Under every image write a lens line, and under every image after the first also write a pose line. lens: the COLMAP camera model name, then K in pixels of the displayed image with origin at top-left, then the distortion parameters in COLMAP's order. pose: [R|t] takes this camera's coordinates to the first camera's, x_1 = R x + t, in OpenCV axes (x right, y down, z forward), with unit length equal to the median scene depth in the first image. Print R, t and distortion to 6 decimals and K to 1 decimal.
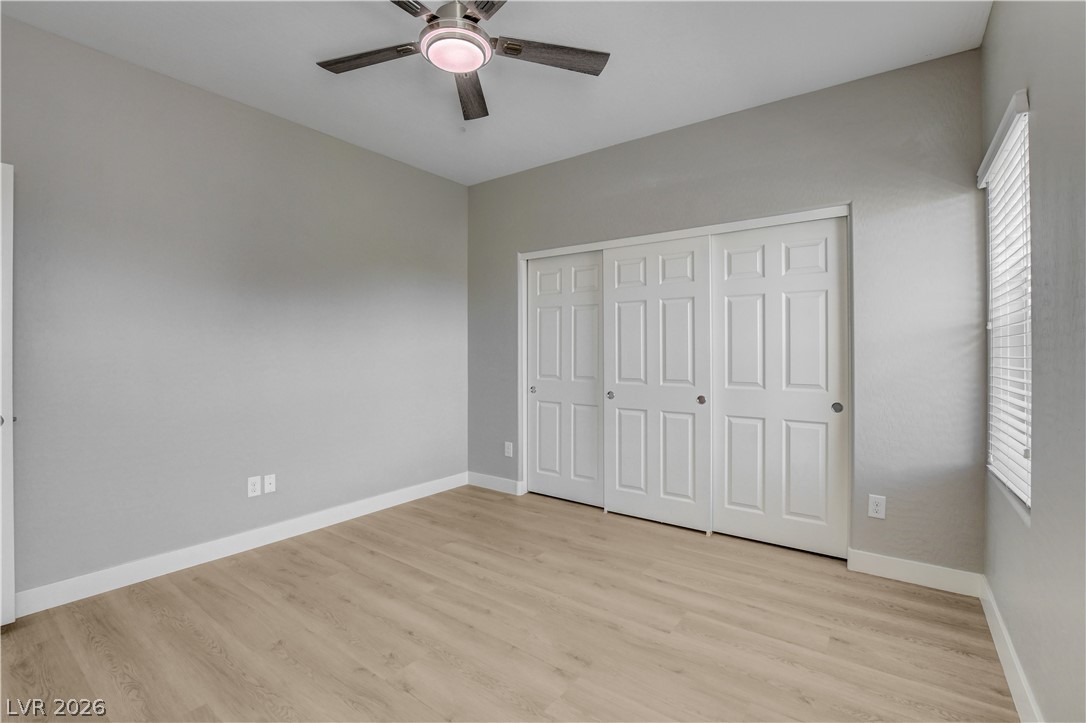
lens RADIAL K [[484.3, 0, 542.4], [0, 484.3, 352.3], [0, 0, 1]] dist [-0.028174, 0.000372]
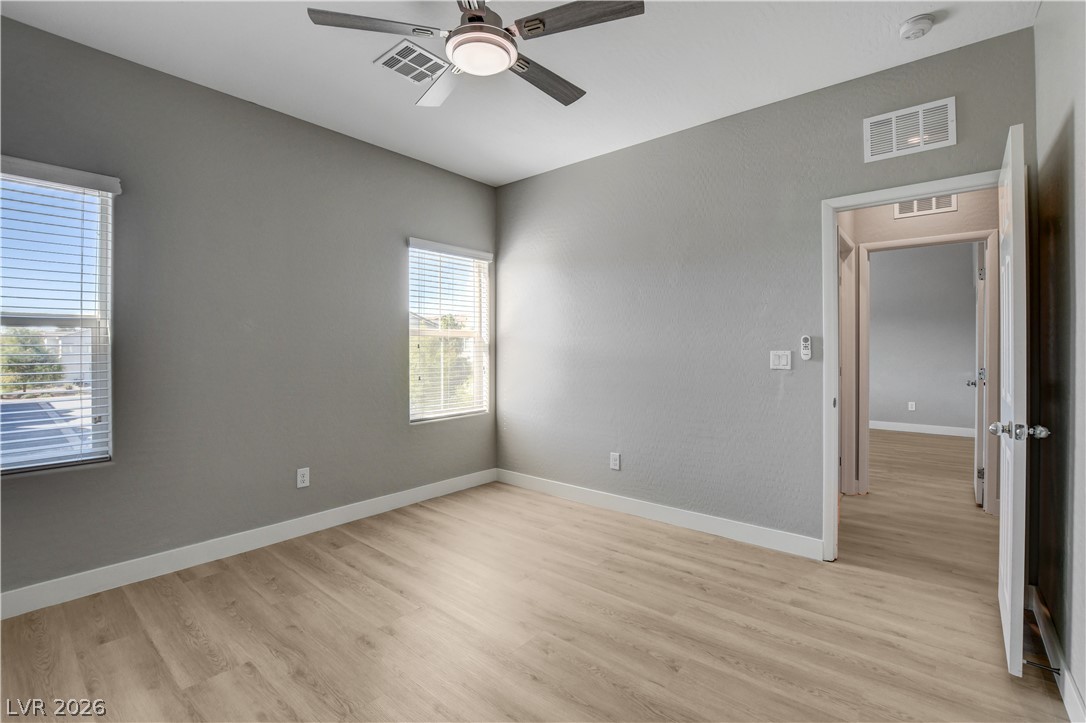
lens RADIAL K [[484.3, 0, 542.4], [0, 484.3, 352.3], [0, 0, 1]] dist [-0.028174, 0.000372]
pose [[-0.998244, 0.000927, 0.059227, -0.259590], [0.000989, 0.999999, 0.001008, 0.001888], [-0.059226, 0.001065, -0.998244, 1.410368]]
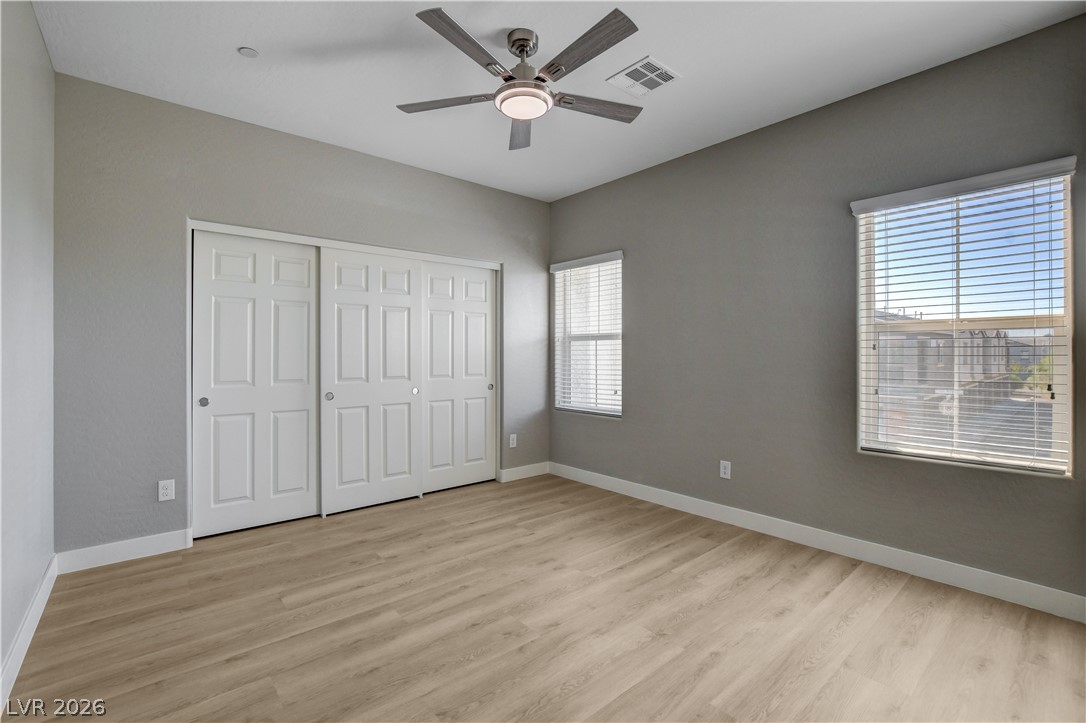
lens RADIAL K [[481.5, 0, 537.9], [0, 481.5, 362.2], [0, 0, 1]] dist [-0.022178, 0.000550]
pose [[0.228577, -0.020337, 0.973313, -0.943983], [-0.001350, 0.999774, 0.021207, -0.003225], [-0.973525, -0.006162, 0.228498, 0.482252]]
